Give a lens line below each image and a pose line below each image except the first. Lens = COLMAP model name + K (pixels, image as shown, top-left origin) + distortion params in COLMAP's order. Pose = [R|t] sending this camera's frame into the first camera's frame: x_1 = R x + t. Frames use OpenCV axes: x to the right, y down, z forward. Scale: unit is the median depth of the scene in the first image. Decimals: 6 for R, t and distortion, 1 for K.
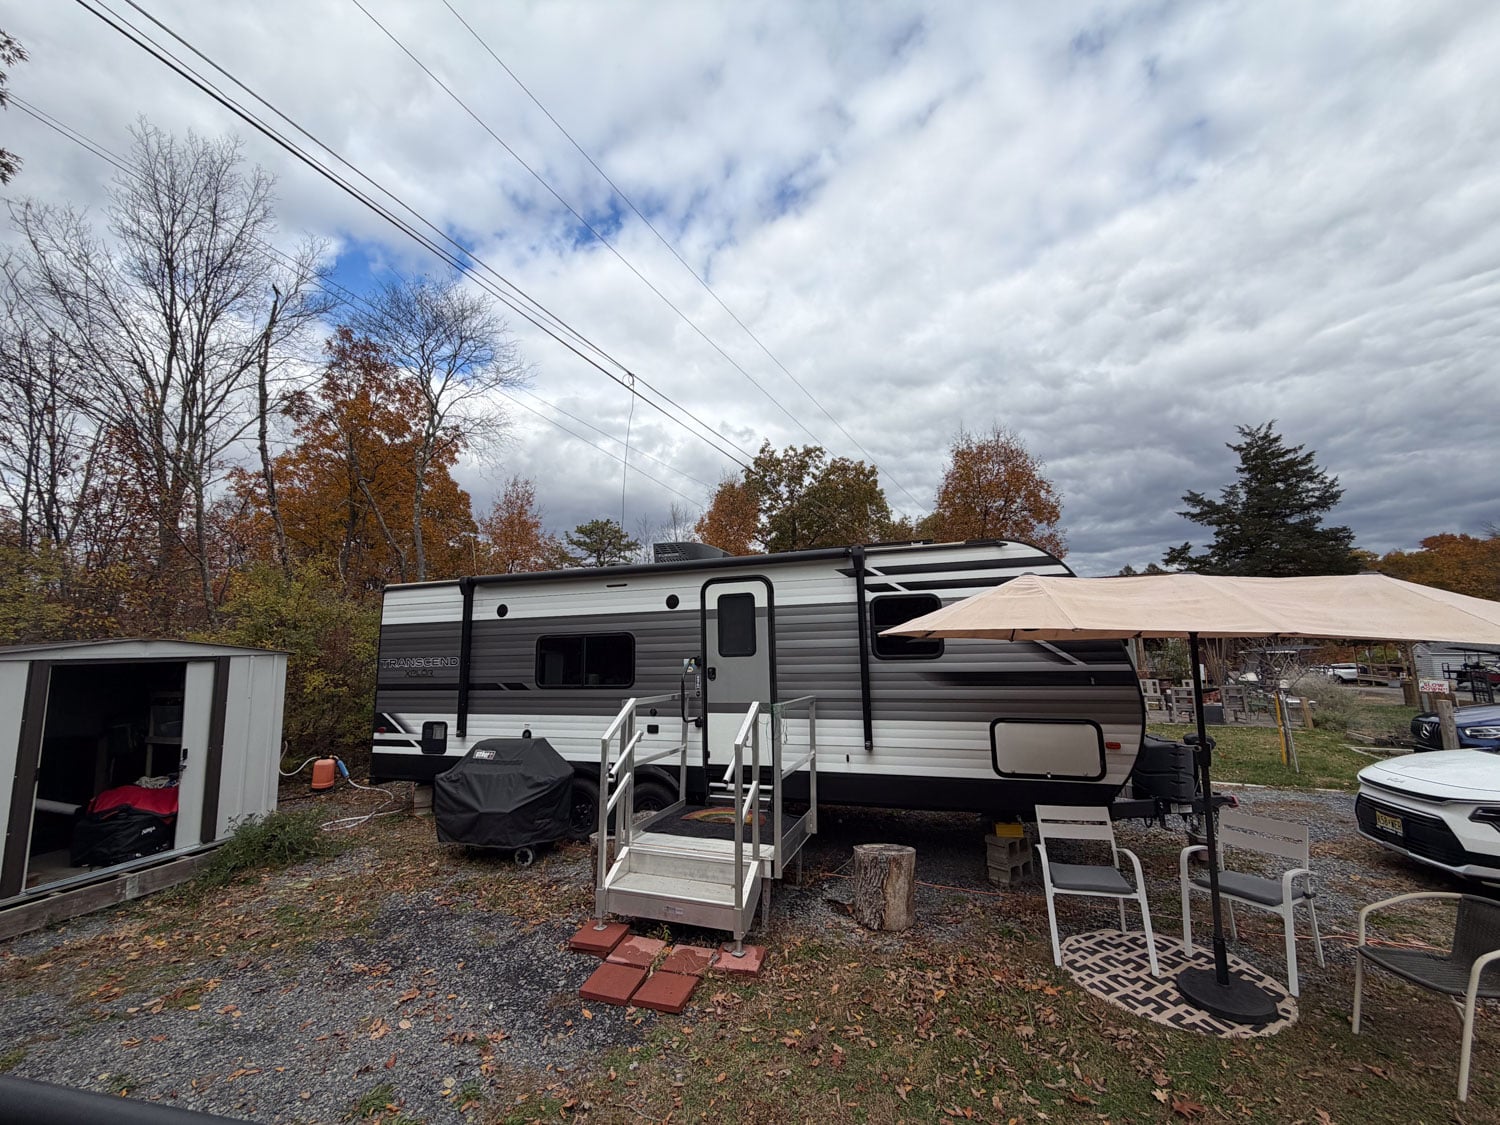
lens RADIAL K [[591.9, 0, 746.1], [0, 591.9, 554.0], [0, 0, 1]] dist [-0.001264, -0.000106]
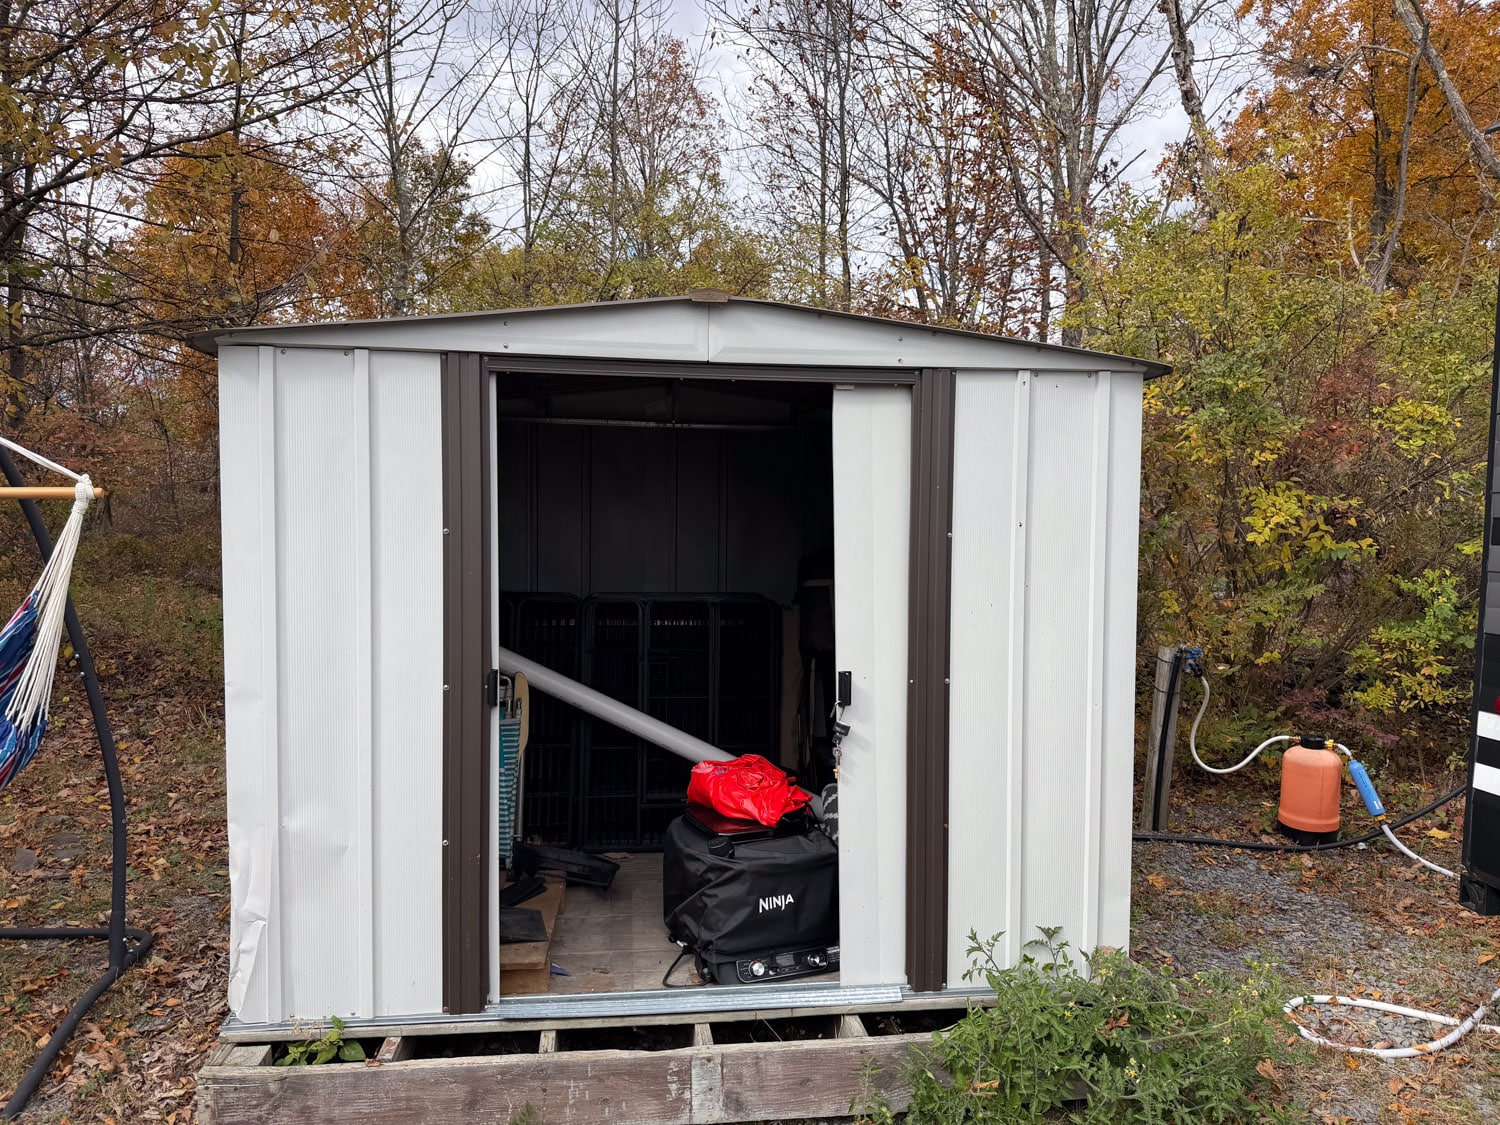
lens RADIAL K [[1053.0, 0, 720.9], [0, 1053.0, 559.3], [0, 0, 1]] dist [0.079688, -0.102718]
pose [[0.423928, 0.076417, -0.902466, -0.481290], [0.113087, 0.984170, 0.136457, 0.187795], [0.898608, -0.159905, 0.408575, 0.712682]]
